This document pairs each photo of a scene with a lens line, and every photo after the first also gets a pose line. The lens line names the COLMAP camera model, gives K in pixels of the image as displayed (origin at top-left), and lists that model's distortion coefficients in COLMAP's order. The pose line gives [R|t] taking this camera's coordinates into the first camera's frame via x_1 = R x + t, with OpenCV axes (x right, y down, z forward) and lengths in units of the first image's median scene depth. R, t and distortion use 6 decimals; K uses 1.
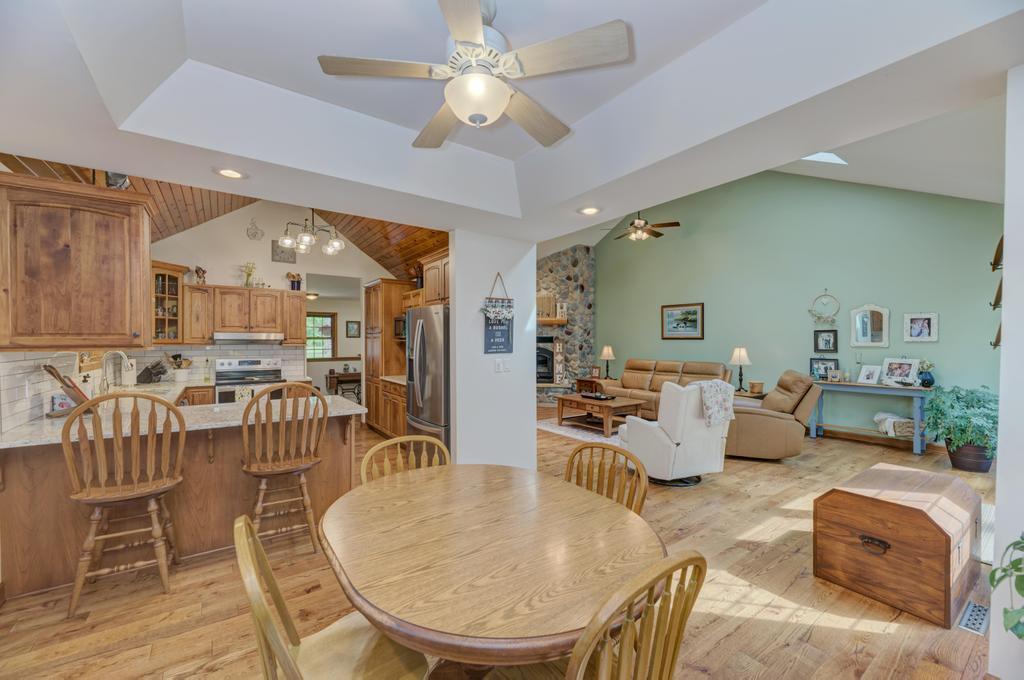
lens RADIAL K [[409.3, 0, 512.2], [0, 409.3, 344.2], [0, 0, 1]] dist [0.001296, -0.000937]
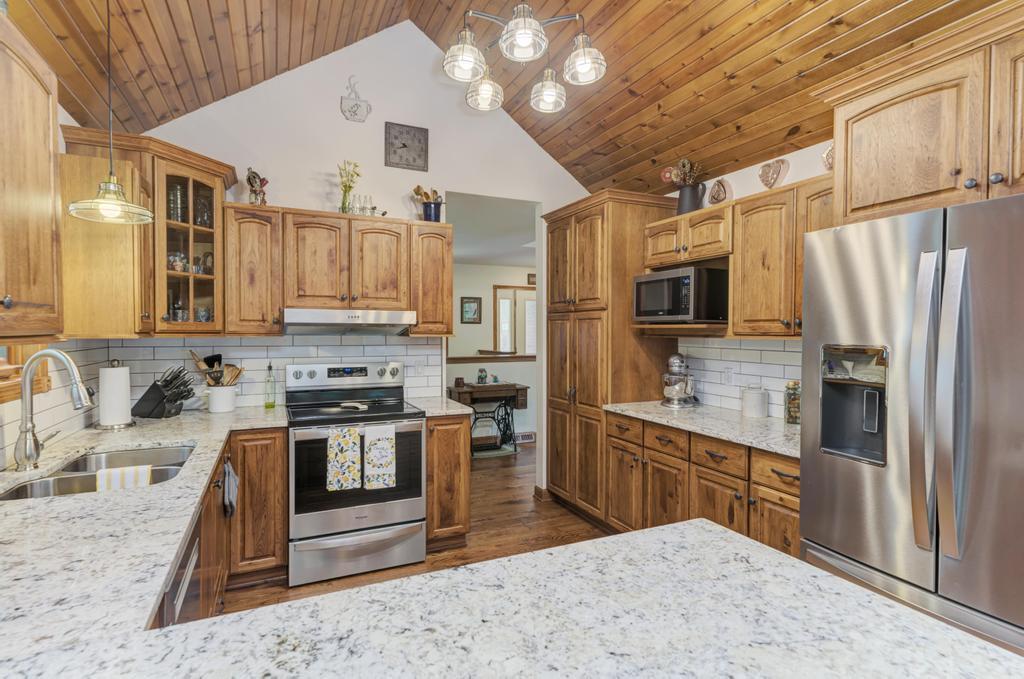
lens RADIAL K [[516.0, 0, 510.4], [0, 516.0, 340.8], [0, 0, 1]] dist [0.014012, -0.000226]
pose [[0.982626, 0.005168, -0.185523, -0.346765], [-0.002713, 0.999905, 0.013484, -0.000684], [0.185575, -0.012747, 0.982547, 0.444854]]
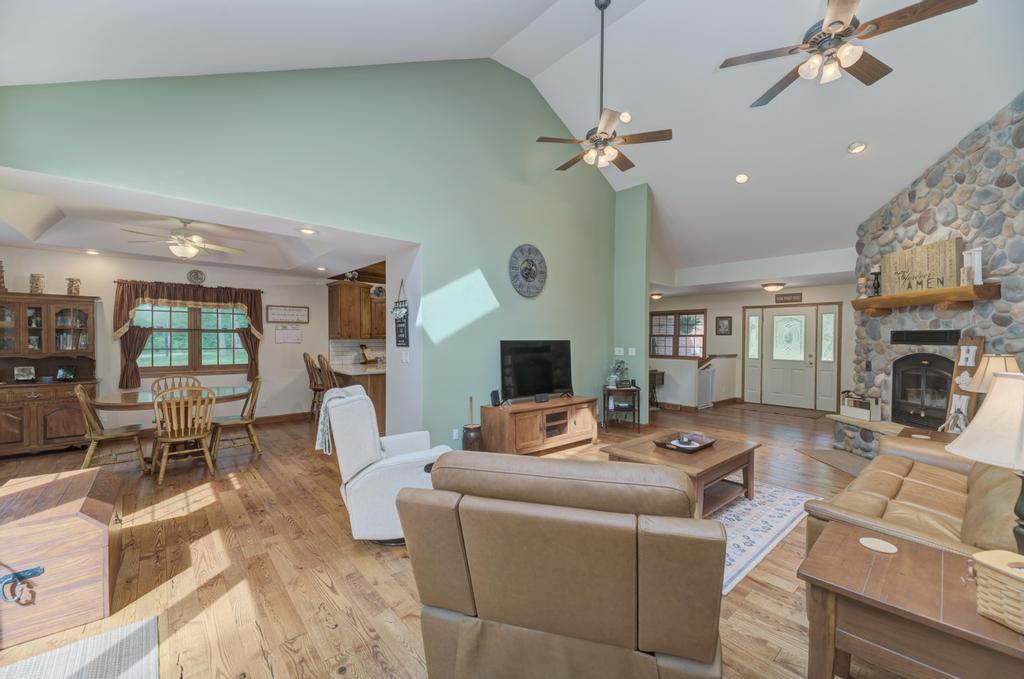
lens RADIAL K [[409.3, 0, 512.1], [0, 409.3, 345.5], [0, 0, 1]] dist [0.001296, -0.000937]
pose [[0.095783, 0.020207, -0.995197, 0.866170], [-0.014735, 0.999713, 0.018880, -0.006434], [0.995293, 0.012856, 0.096054, 0.870365]]
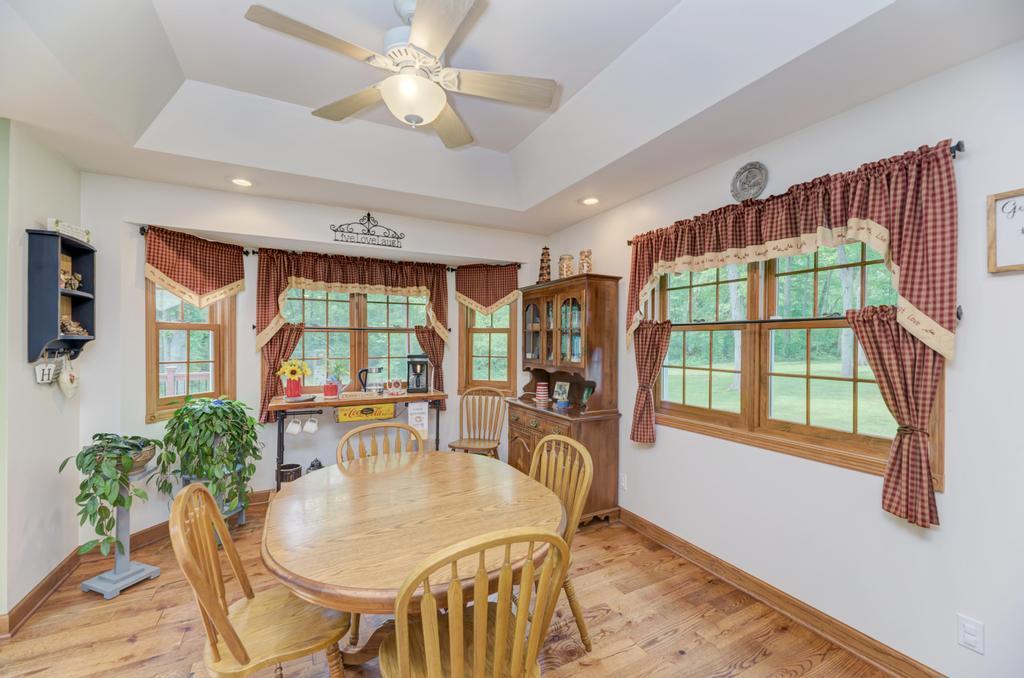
lens RADIAL K [[409.3, 0, 509.9], [0, 409.3, 342.4], [0, 0, 1]] dist [0.001296, -0.000937]
pose [[-0.989854, 0.000416, 0.142087, -0.135623], [0.002227, 0.999918, 0.012586, -0.000762], [-0.142070, 0.012775, -0.989774, 0.573442]]
